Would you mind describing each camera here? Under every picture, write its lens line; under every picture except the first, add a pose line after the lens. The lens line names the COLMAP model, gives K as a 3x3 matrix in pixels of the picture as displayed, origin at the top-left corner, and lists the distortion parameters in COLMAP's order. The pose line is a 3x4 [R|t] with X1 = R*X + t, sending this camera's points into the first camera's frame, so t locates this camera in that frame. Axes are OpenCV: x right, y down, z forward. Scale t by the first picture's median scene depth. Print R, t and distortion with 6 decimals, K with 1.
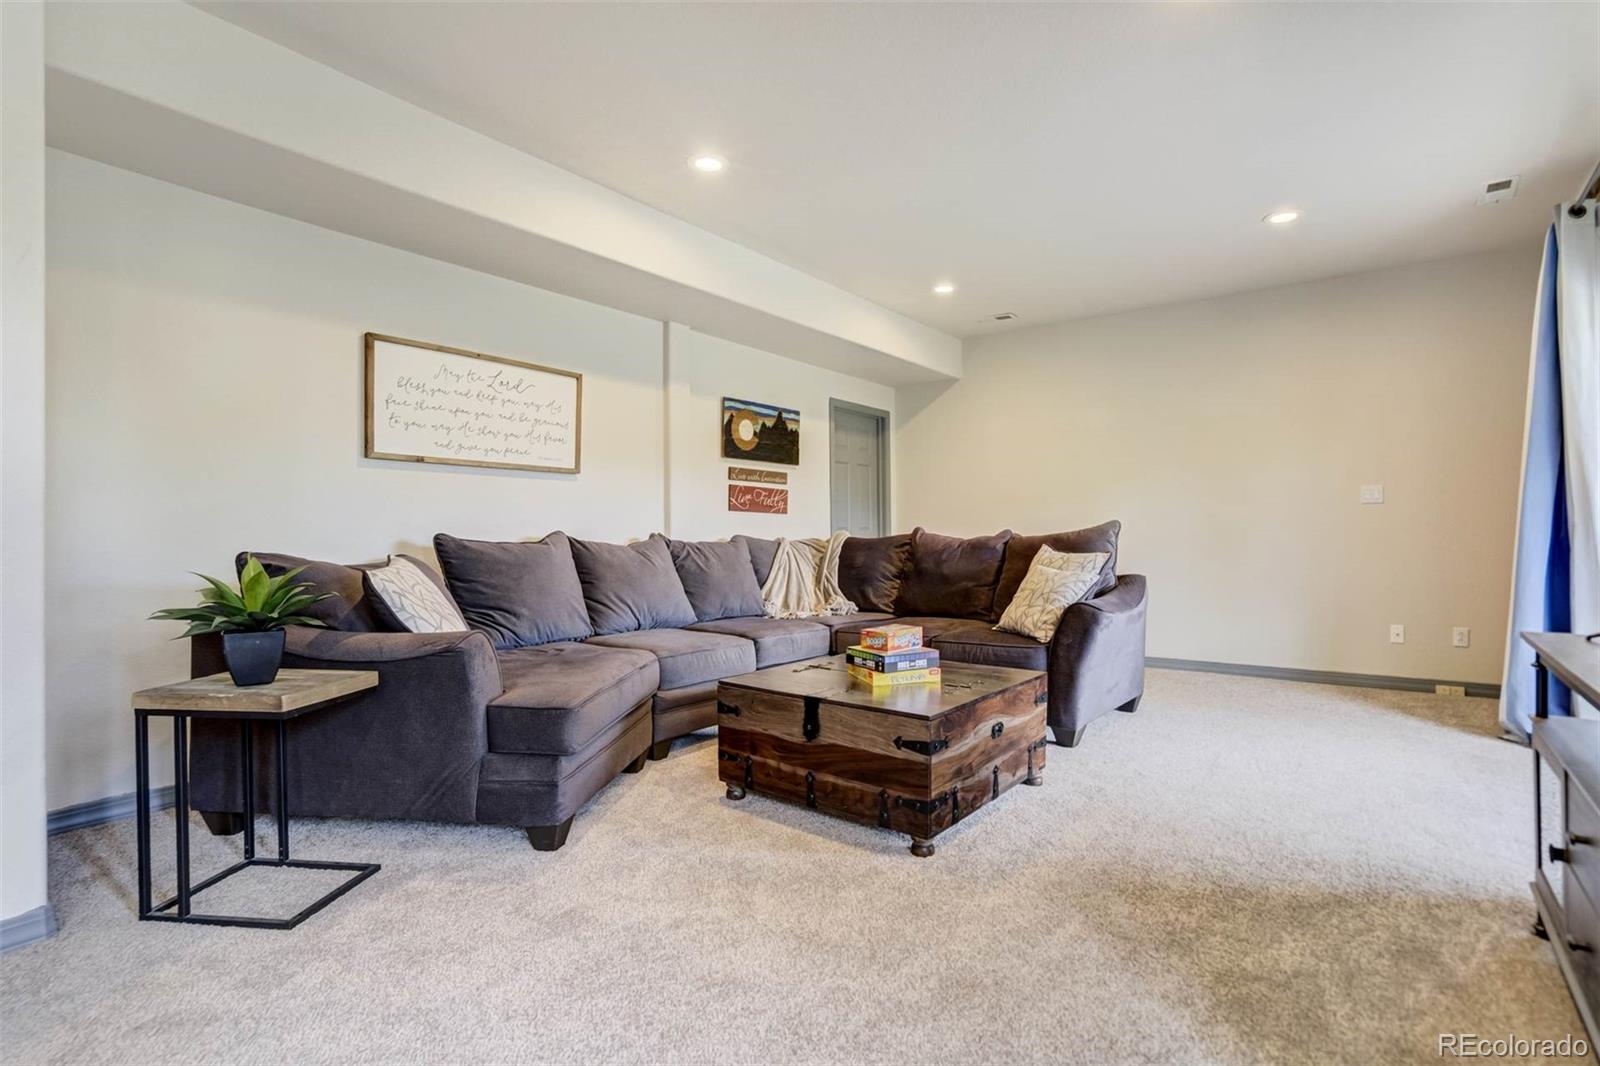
lens RADIAL K [[726.6, 0, 803.9], [0, 726.6, 529.7], [0, 0, 1]] dist [-0.014942, 0.000259]
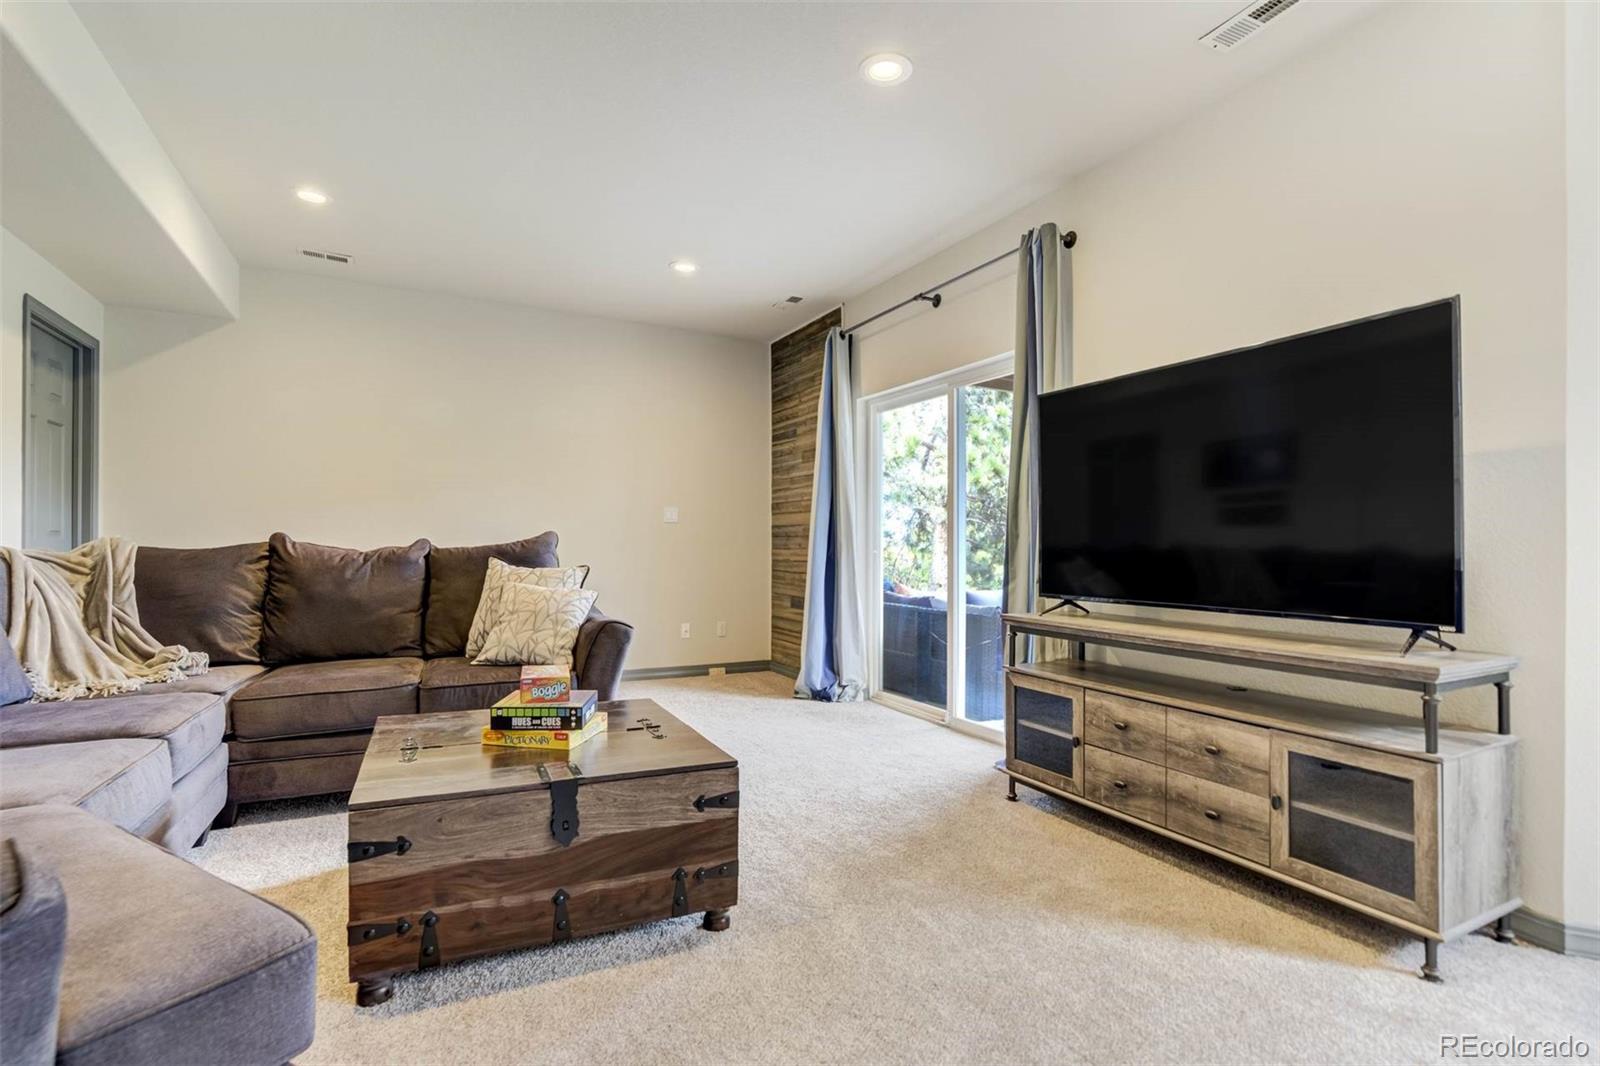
lens RADIAL K [[783.5, 0, 799.3], [0, 783.5, 544.9], [0, 0, 1]] dist [0.002260, 0.000801]
pose [[0.442540, 0.013948, 0.896640, -0.460000], [-0.019499, 0.999792, -0.005929, 0.004689], [-0.896537, -0.014860, 0.442720, 0.384363]]
